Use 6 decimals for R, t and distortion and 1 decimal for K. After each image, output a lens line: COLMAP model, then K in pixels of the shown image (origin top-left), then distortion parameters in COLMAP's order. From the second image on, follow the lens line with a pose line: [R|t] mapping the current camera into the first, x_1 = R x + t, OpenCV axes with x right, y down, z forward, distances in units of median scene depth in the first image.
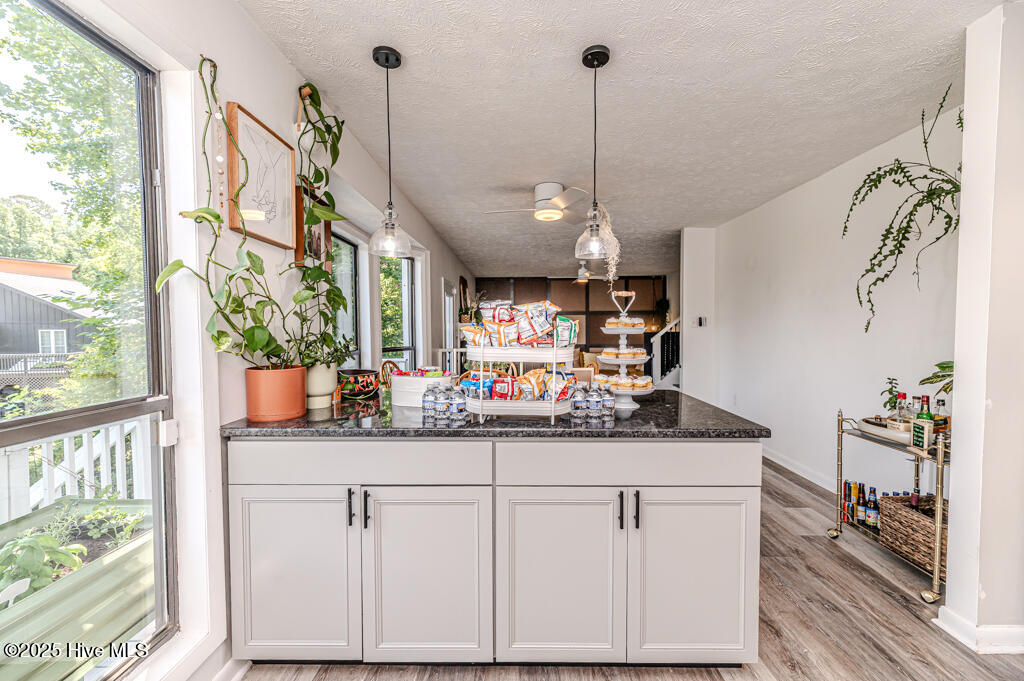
lens RADIAL K [[407.9, 0, 512.0], [0, 407.9, 340.5], [0, 0, 1]] dist [0.014293, -0.000273]
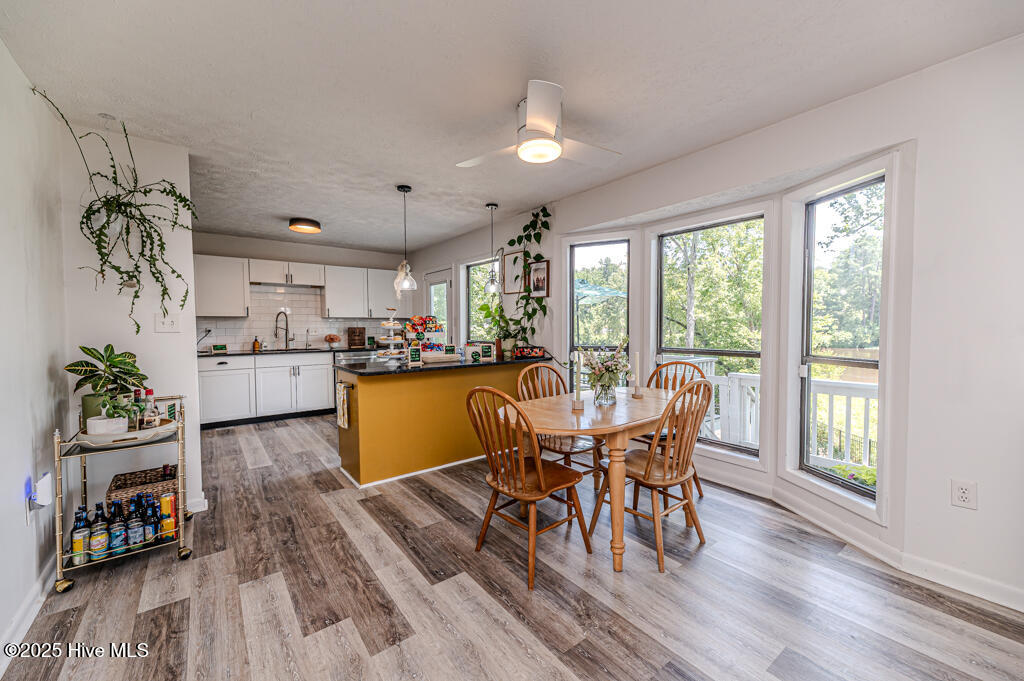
lens RADIAL K [[407.9, 0, 512.0], [0, 407.9, 340.5], [0, 0, 1]] dist [0.014293, -0.000273]
pose [[-0.787995, 0.031994, -0.614850, 0.248264], [-0.012030, 0.997658, 0.067332, -0.025131], [0.615564, 0.060455, -0.785765, 0.703164]]
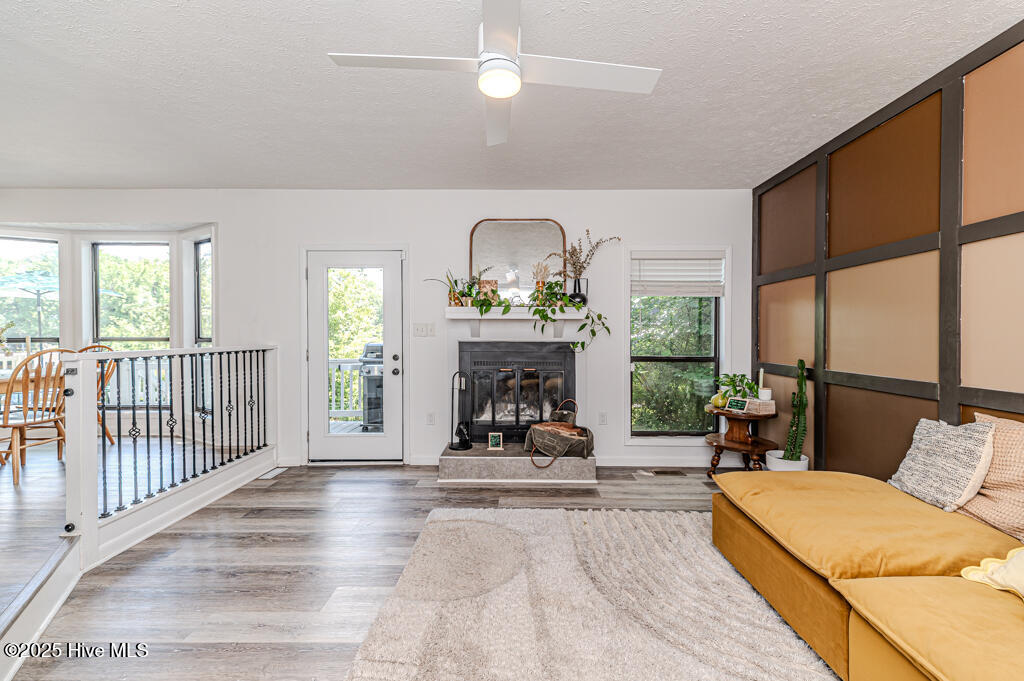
lens RADIAL K [[407.9, 0, 512.0], [0, 407.9, 340.5], [0, 0, 1]] dist [0.014293, -0.000273]
pose [[0.004902, 0.022880, -0.999726, 0.396732], [-0.033166, 0.999192, 0.022705, -0.014603], [0.999438, 0.033045, 0.005657, 1.009923]]
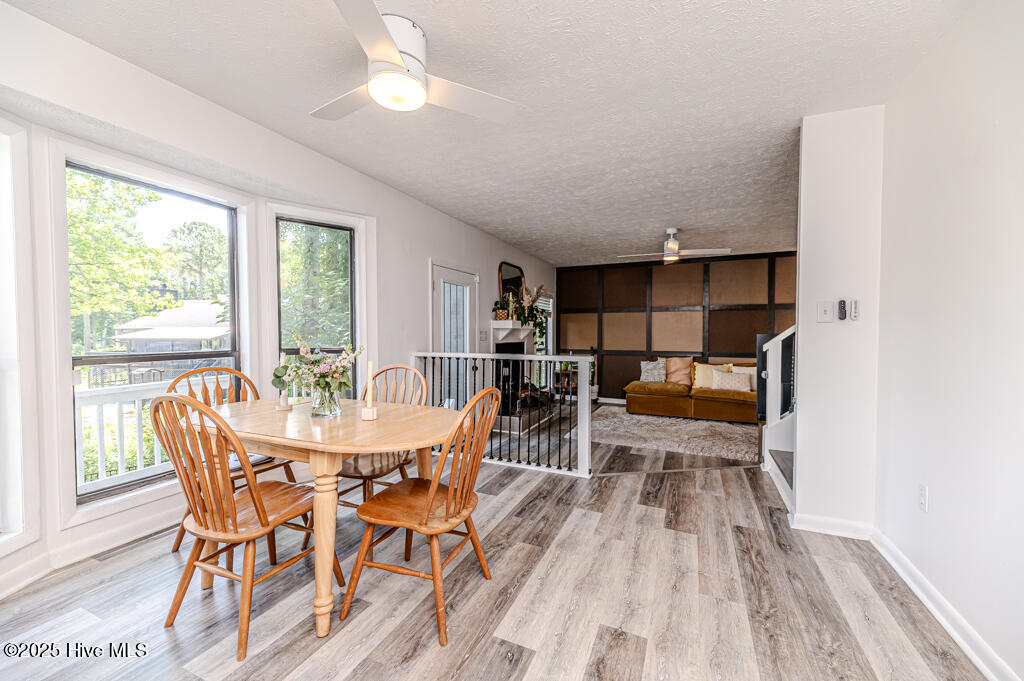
lens RADIAL K [[407.9, 0, 512.0], [0, 407.9, 340.5], [0, 0, 1]] dist [0.014293, -0.000273]
pose [[0.922290, 0.015145, -0.386201, 0.196663], [-0.018924, 0.999803, -0.005985, -0.000930], [0.386034, 0.012828, 0.922395, 0.281928]]
